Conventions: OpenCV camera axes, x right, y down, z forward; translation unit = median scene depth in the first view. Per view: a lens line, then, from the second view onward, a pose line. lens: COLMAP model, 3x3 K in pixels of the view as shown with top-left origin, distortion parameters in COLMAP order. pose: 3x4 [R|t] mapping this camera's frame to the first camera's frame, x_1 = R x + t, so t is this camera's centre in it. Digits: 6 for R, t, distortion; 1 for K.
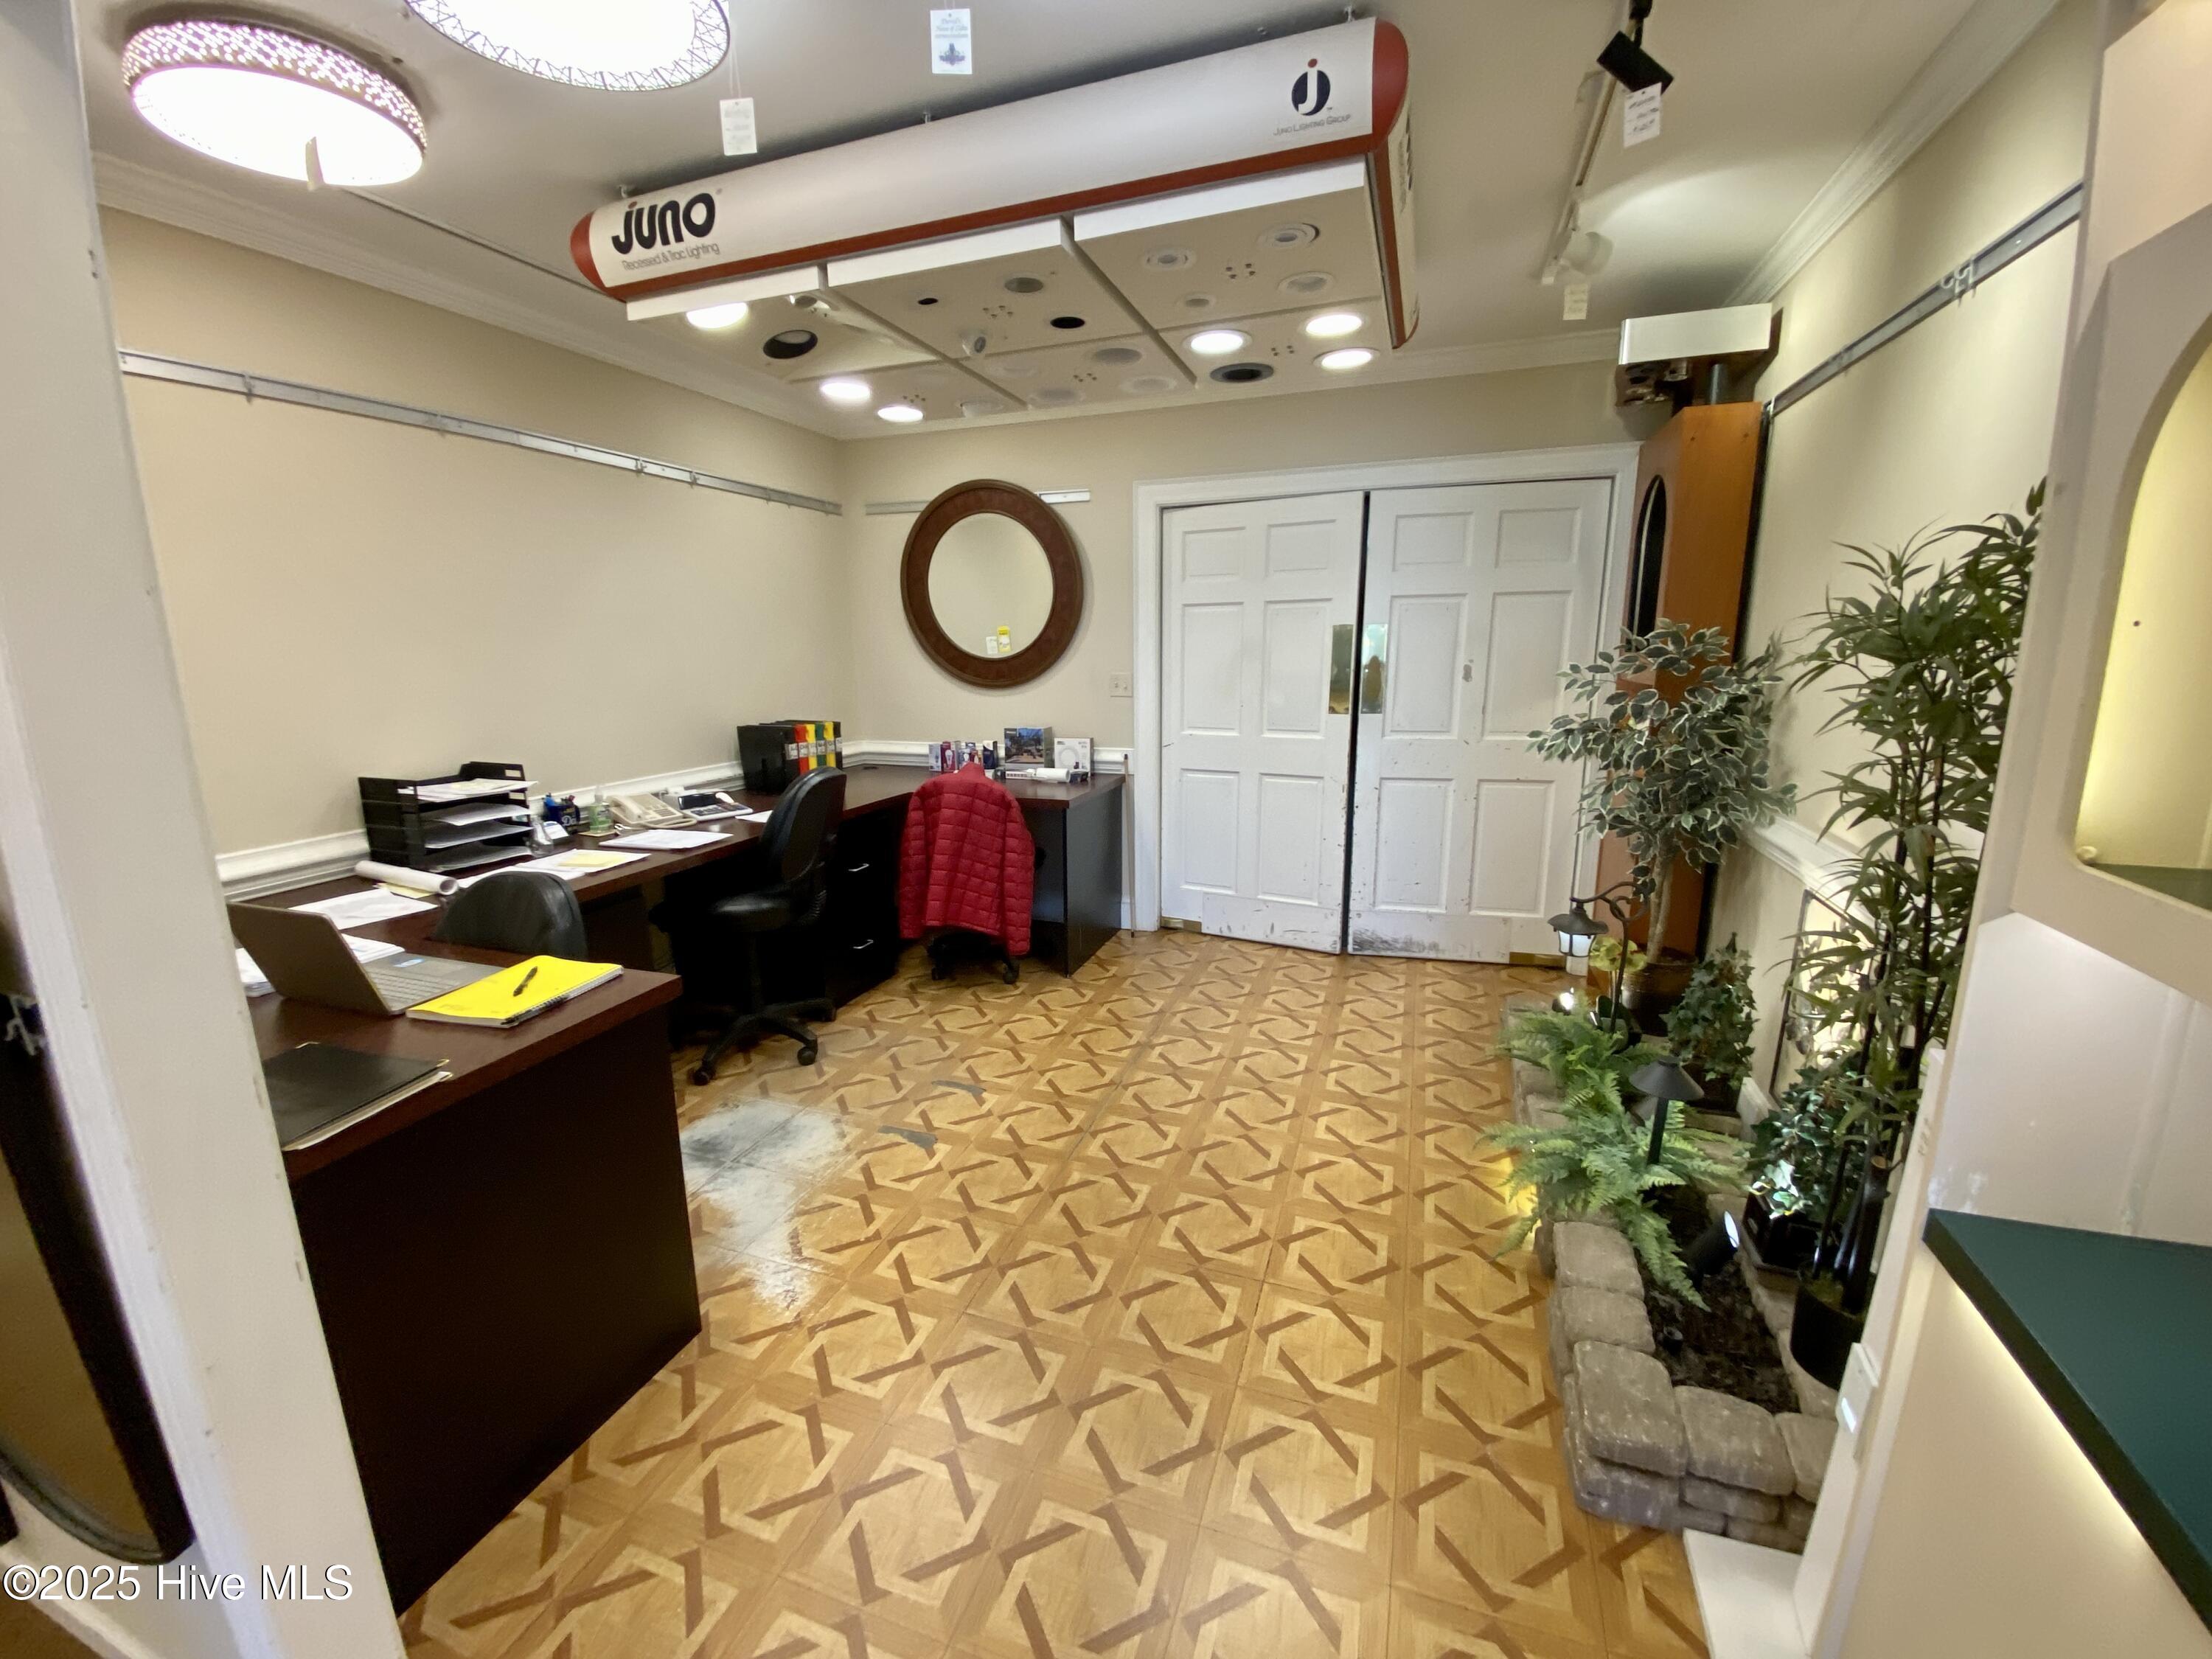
lens RADIAL K [[900.7, 0, 1100.1], [0, 900.7, 833.6], [0, 0, 1]] dist [-0.025351, -0.002414]
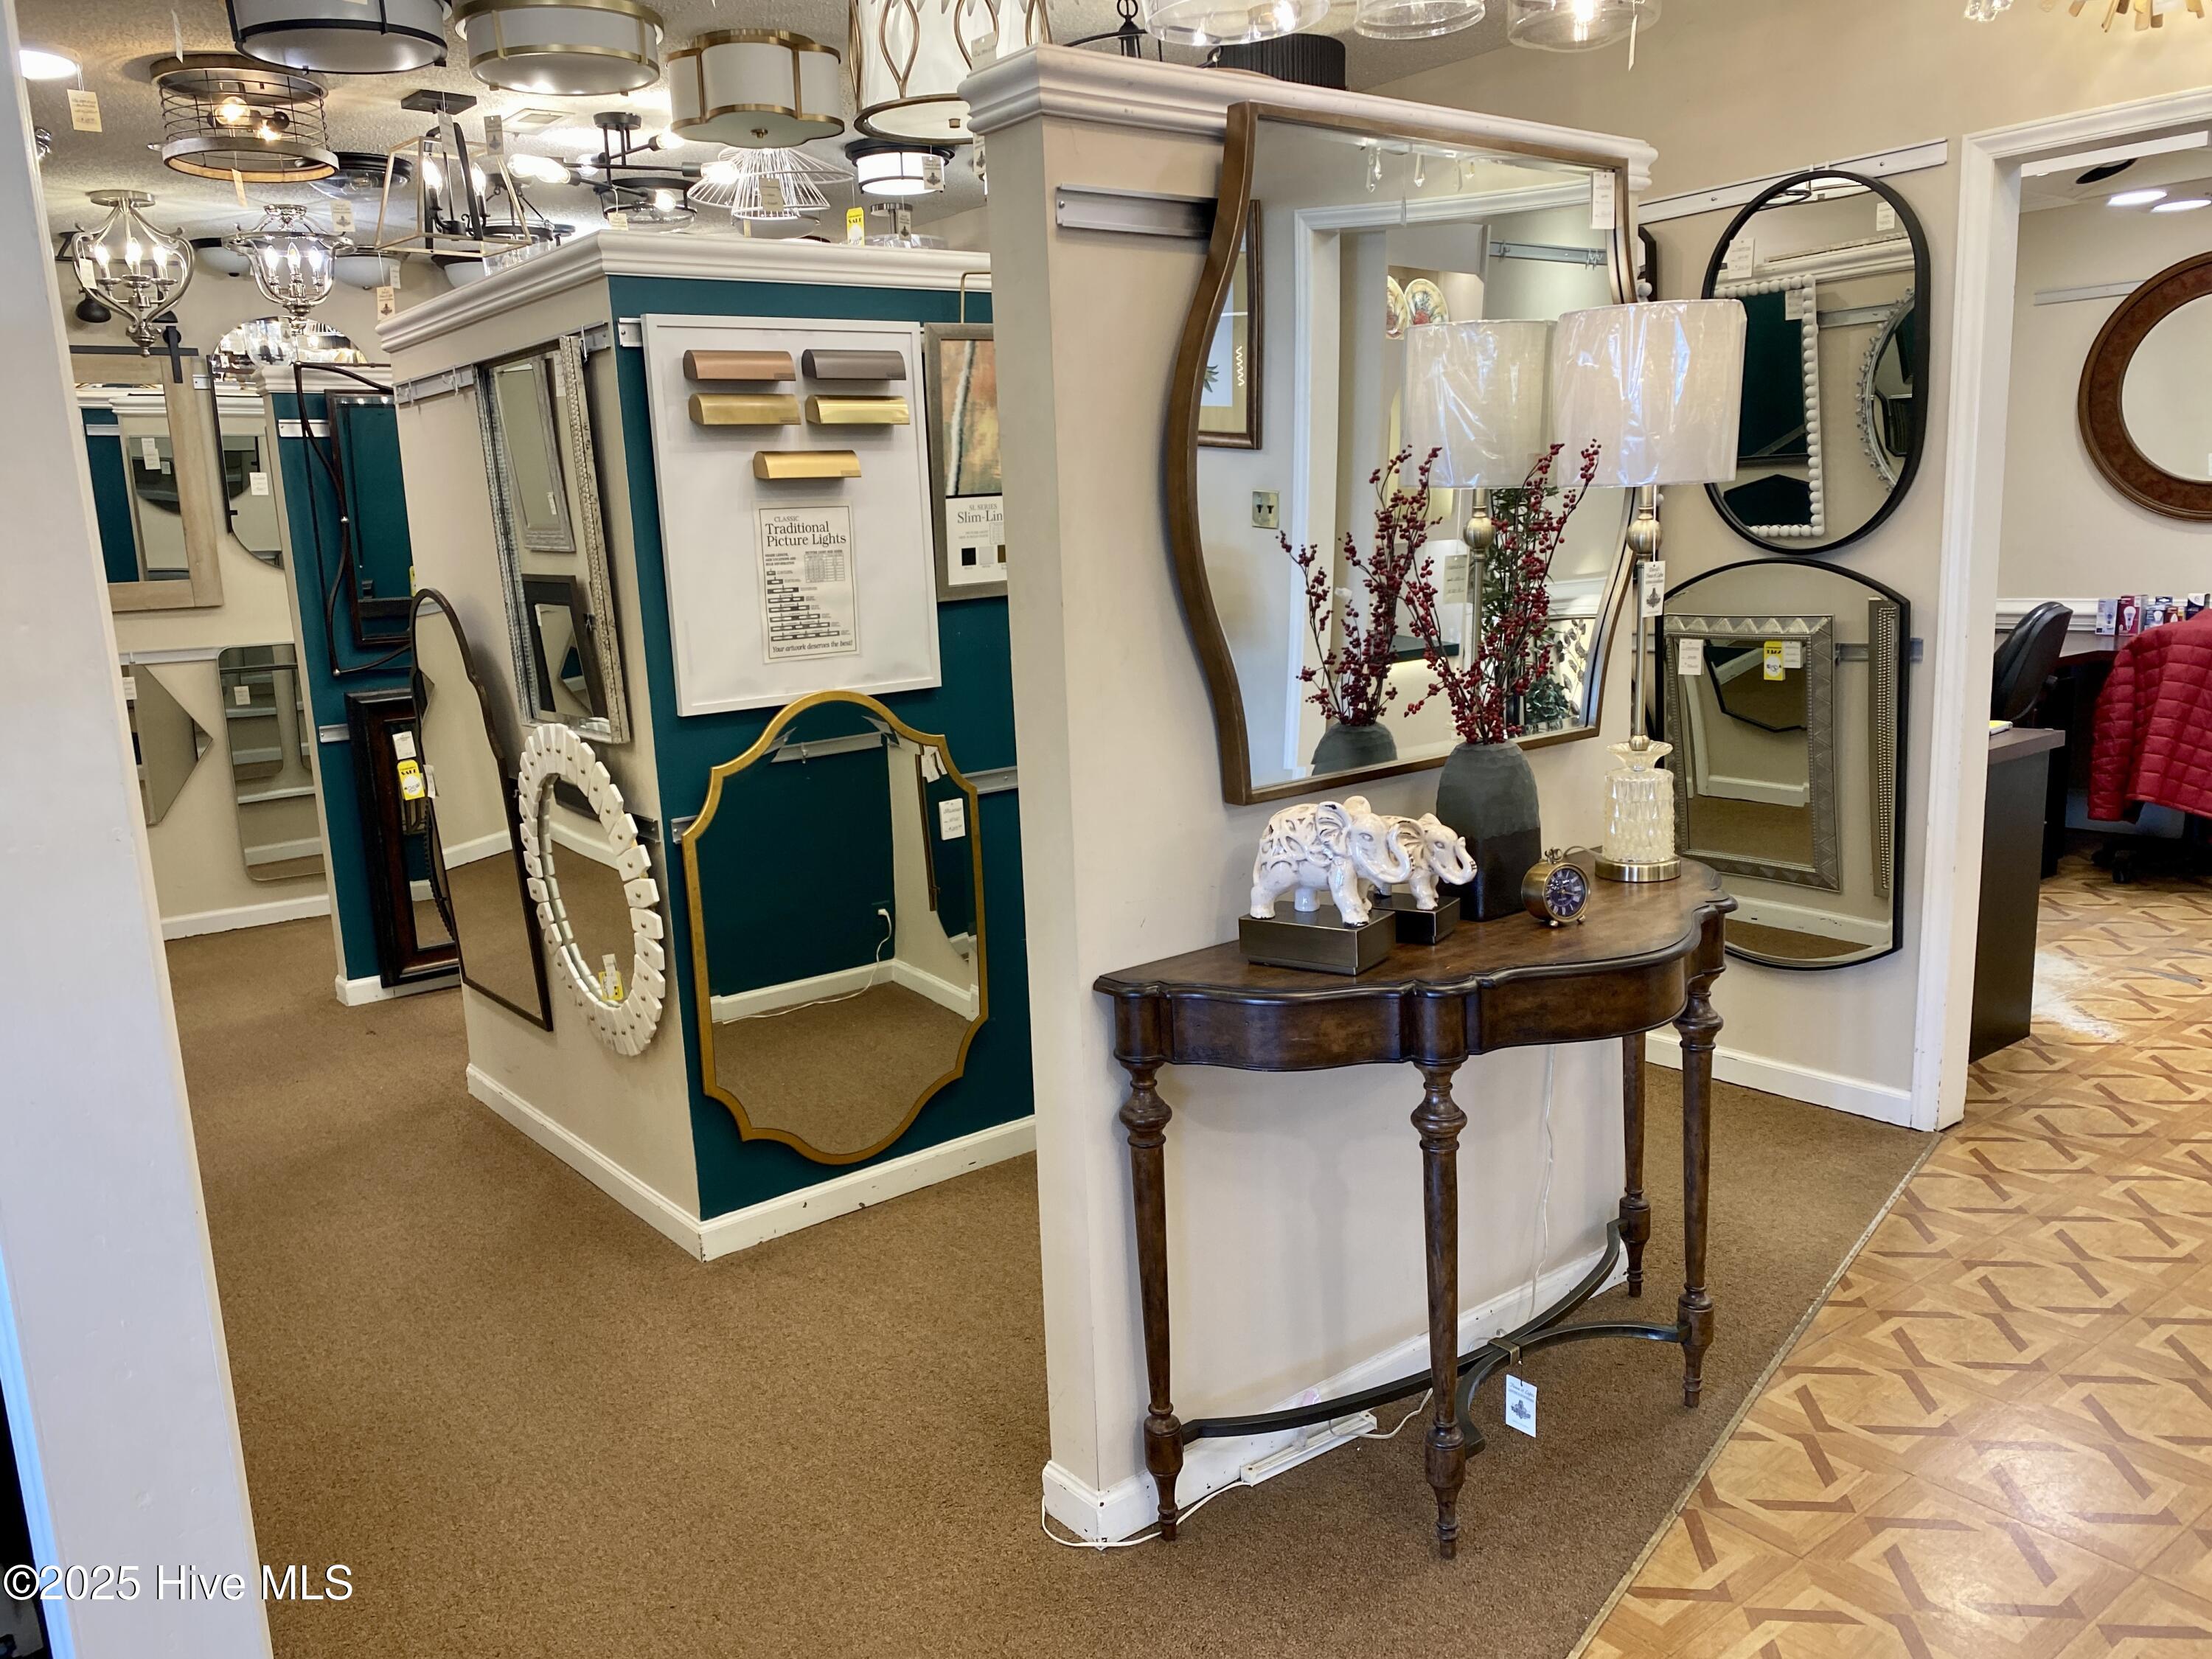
lens RADIAL K [[1708.2, 0, 1103.7], [0, 1708.2, 818.2], [0, 0, 1]] dist [0.039305, -0.009301]
pose [[0.846120, 0.064754, -0.529044, -0.147482], [-0.072435, 0.997354, 0.006227, 0.172783], [0.528047, 0.033053, 0.848572, -0.857114]]
